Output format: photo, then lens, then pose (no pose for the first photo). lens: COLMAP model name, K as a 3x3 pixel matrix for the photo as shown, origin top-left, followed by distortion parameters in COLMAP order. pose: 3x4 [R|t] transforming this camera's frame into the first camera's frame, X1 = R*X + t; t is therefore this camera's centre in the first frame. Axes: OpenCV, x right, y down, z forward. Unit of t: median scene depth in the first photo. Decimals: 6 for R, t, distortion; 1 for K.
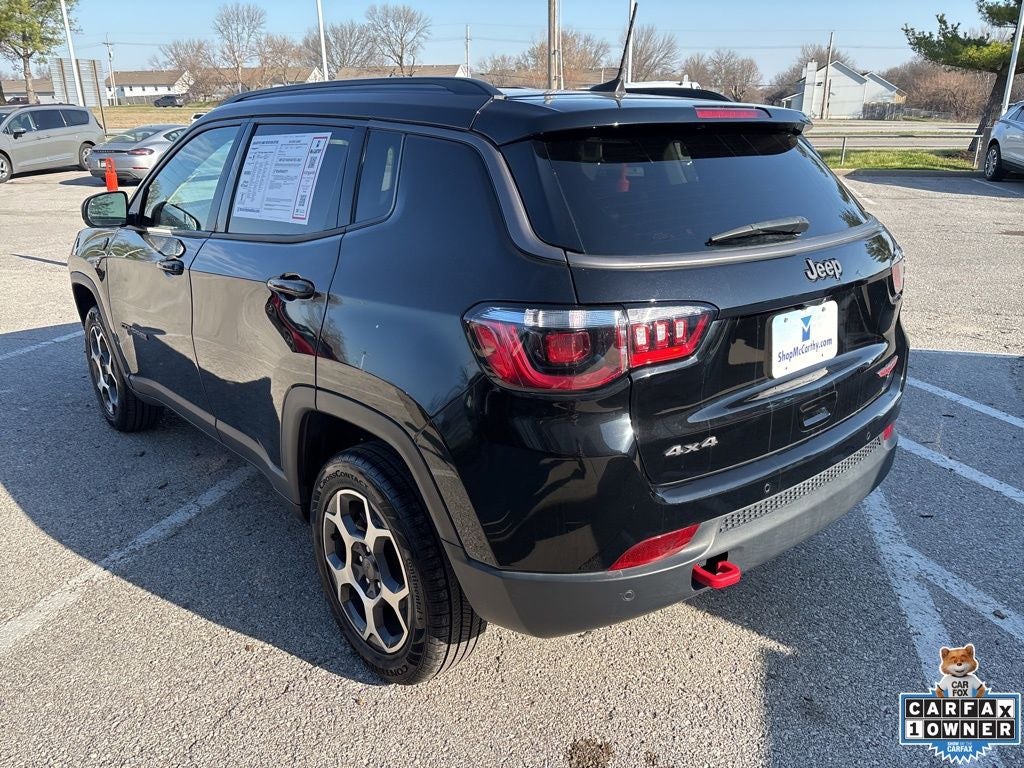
lens RADIAL K [[779.1, 0, 505.5], [0, 779.1, 388.8], [0, 0, 1]] dist [0.059484, -0.072002]
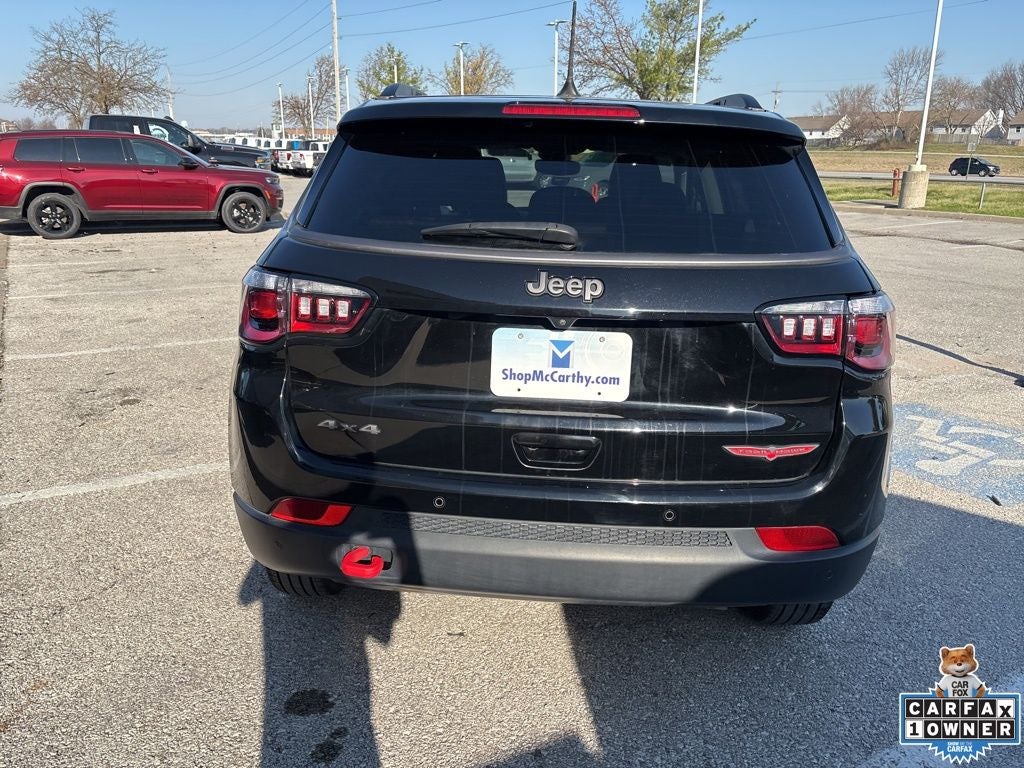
lens RADIAL K [[779.1, 0, 509.4], [0, 779.1, 386.7], [0, 0, 1]] dist [0.059484, -0.072002]
pose [[0.721822, 0.216768, -0.657255, 0.664837], [-0.251594, 0.966896, 0.042580, -0.046239], [0.644728, 0.134626, 0.752464, 0.228720]]
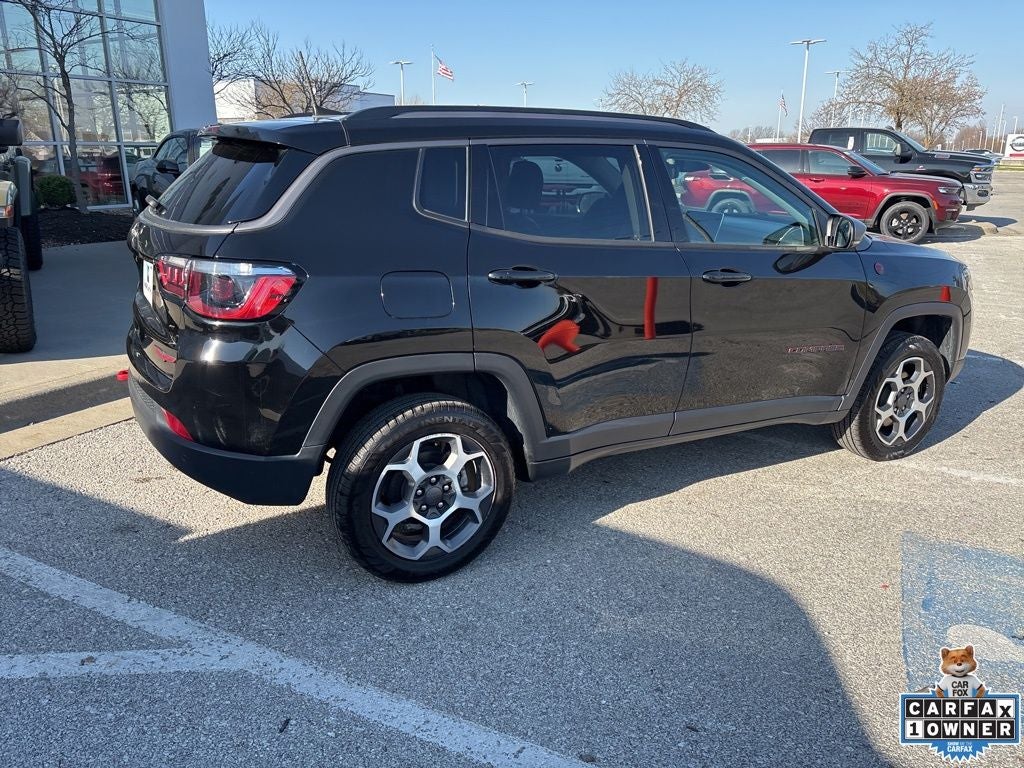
lens RADIAL K [[779.1, 0, 502.4], [0, 779.1, 379.1], [0, 0, 1]] dist [0.059484, -0.072002]
pose [[-0.200706, 0.277645, -0.939484, 1.219657], [-0.330262, 0.883683, 0.331709, -0.440597], [0.922304, 0.376852, -0.085665, 1.310040]]
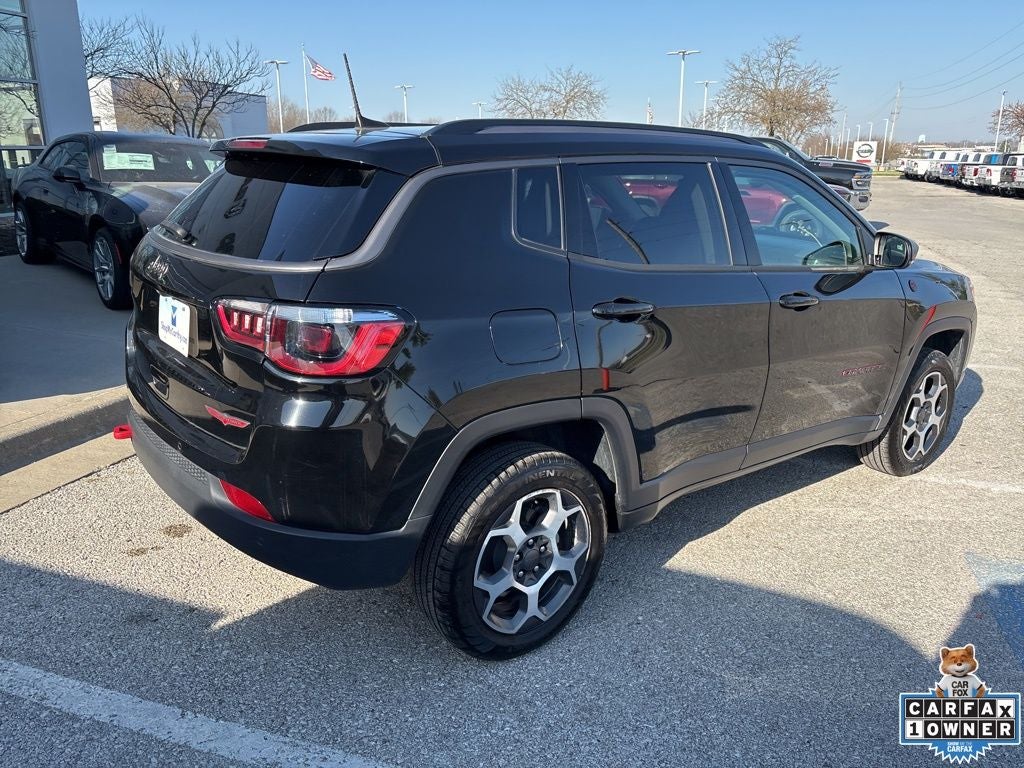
lens RADIAL K [[779.1, 0, 504.2], [0, 779.1, 385.0], [0, 0, 1]] dist [0.059484, -0.072002]
pose [[-0.043781, 0.285221, -0.957461, 1.132916], [-0.342767, 0.895918, 0.282561, -0.364264], [0.938400, 0.340557, 0.058540, 1.048637]]
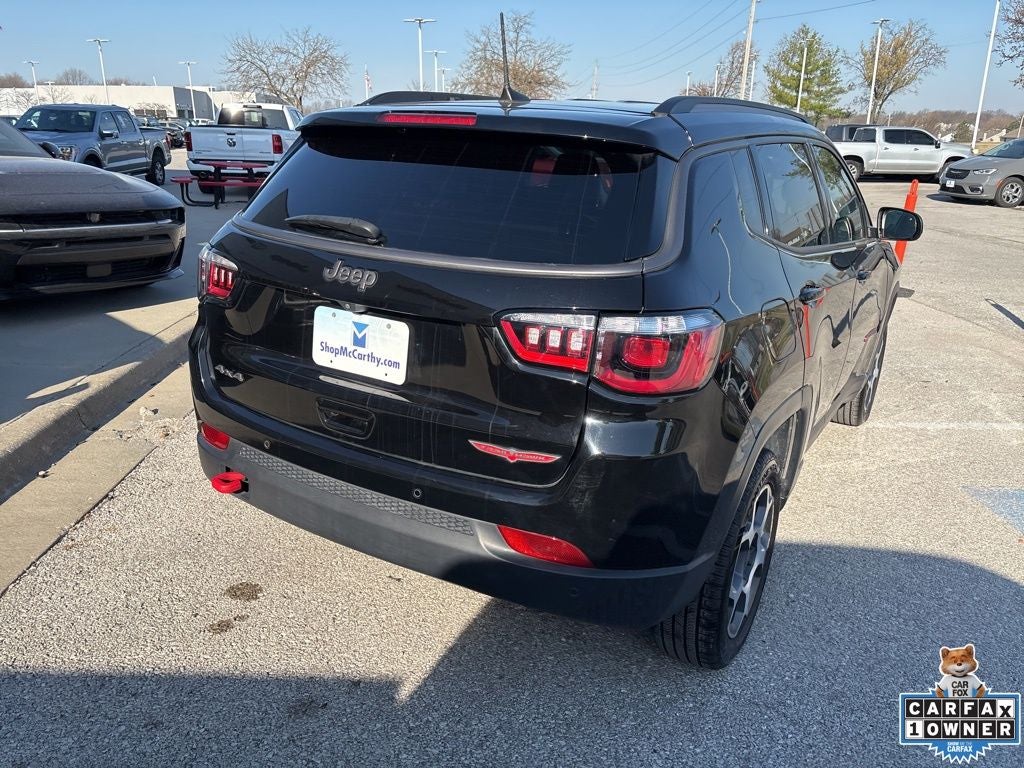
lens RADIAL K [[779.1, 0, 505.5], [0, 779.1, 390.3], [0, 0, 1]] dist [0.059484, -0.072002]
pose [[0.299448, 0.312794, -0.901383, 0.976132], [-0.342089, 0.917120, 0.204610, -0.200614], [0.890677, 0.247083, 0.381634, 0.582780]]
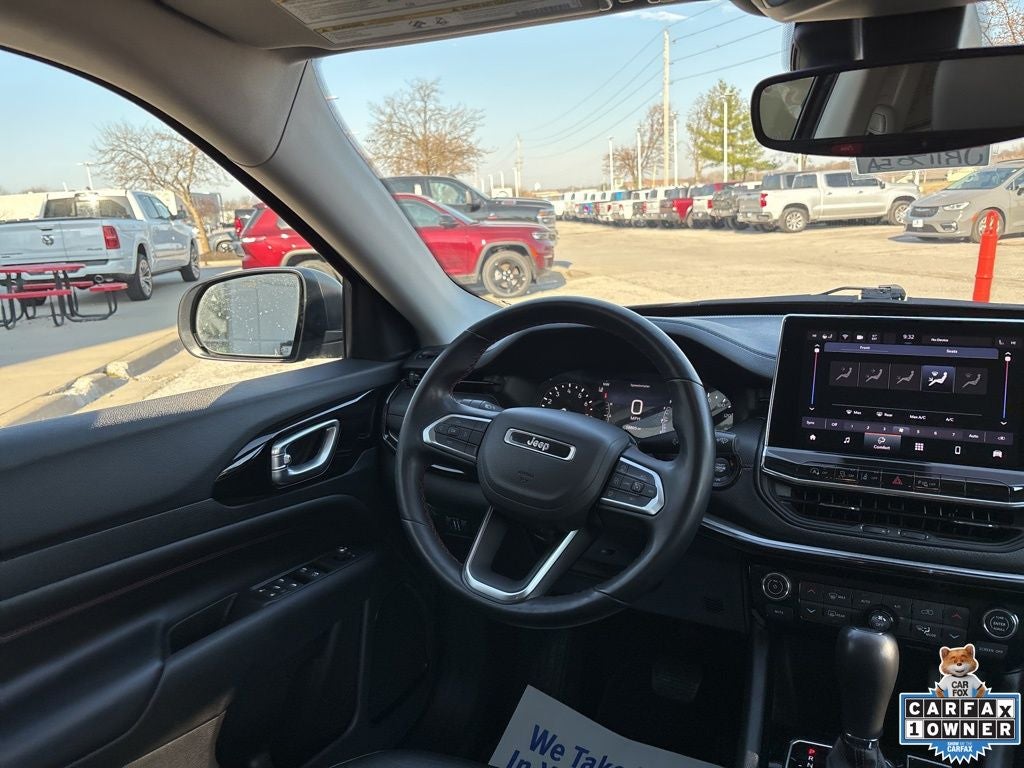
lens RADIAL K [[779.1, 0, 519.3], [0, 779.1, 383.9], [0, 0, 1]] dist [0.059484, -0.072002]
pose [[0.392810, 0.191381, -0.899485, -0.115892], [-0.262246, 0.960804, 0.089904, -0.317837], [0.881435, 0.200571, 0.427603, 1.140804]]
